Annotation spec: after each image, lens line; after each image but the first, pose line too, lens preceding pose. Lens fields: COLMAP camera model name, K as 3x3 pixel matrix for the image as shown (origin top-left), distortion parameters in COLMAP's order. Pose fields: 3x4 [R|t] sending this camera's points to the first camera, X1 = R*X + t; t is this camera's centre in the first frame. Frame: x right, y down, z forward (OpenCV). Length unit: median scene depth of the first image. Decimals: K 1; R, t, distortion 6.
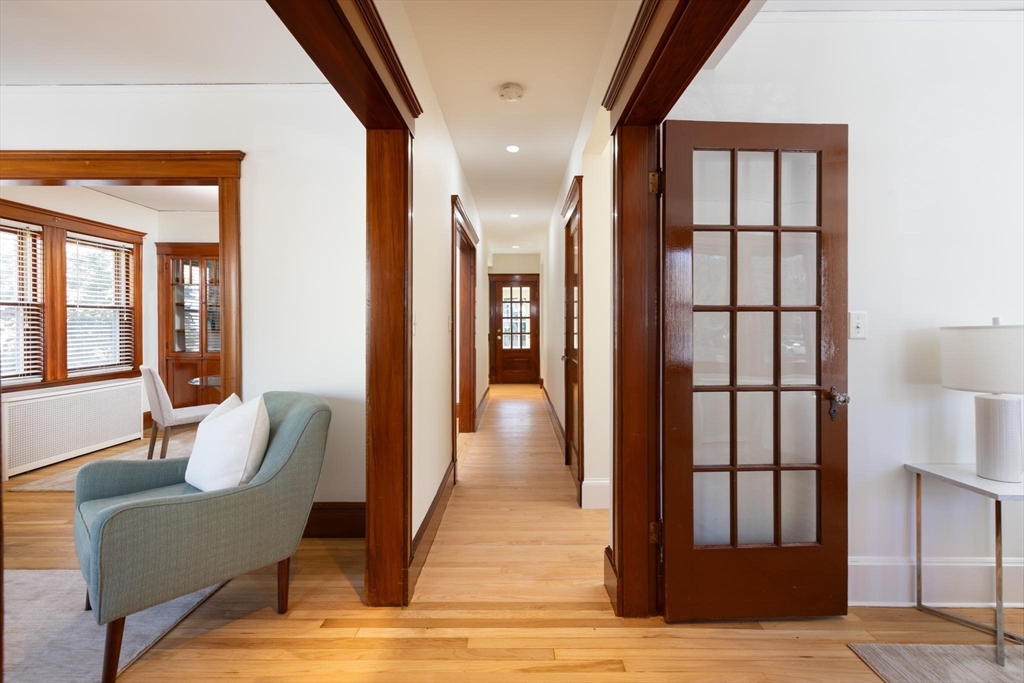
lens RADIAL K [[461.2, 0, 535.5], [0, 461.2, 326.9], [0, 0, 1]] dist [0.001870, -0.001422]
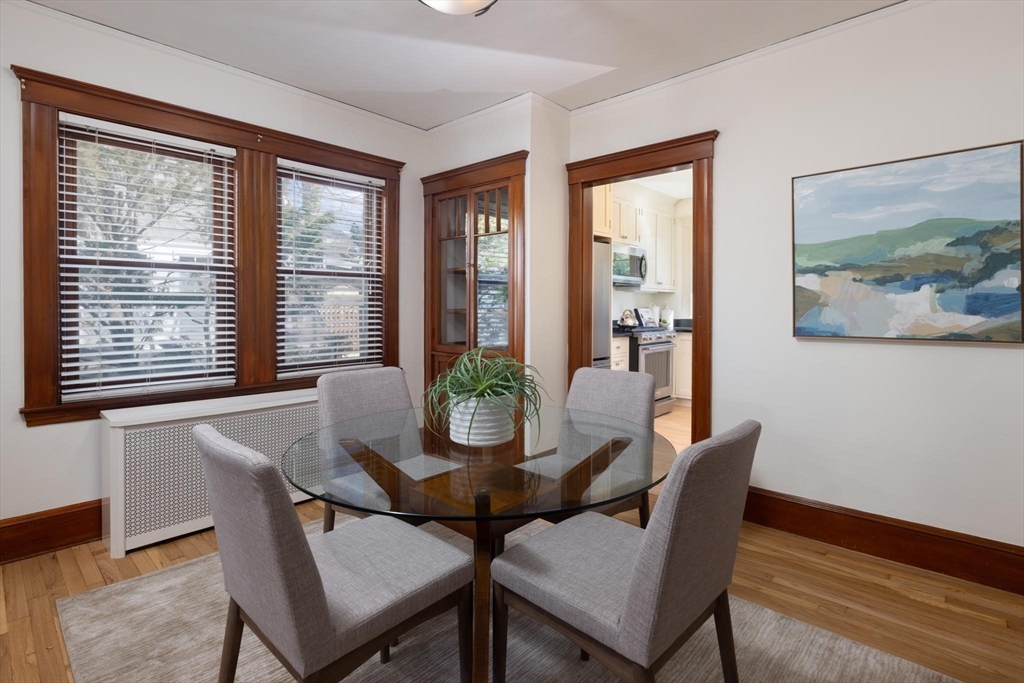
lens RADIAL K [[498.7, 0, 548.5], [0, 498.7, 308.7], [0, 0, 1]] dist [0.000057, -0.000869]
pose [[0.742843, 0.013187, -0.669335, -0.217571], [-0.012981, 0.999902, 0.005293, -0.000653], [0.669339, 0.004757, 0.742941, 0.634860]]
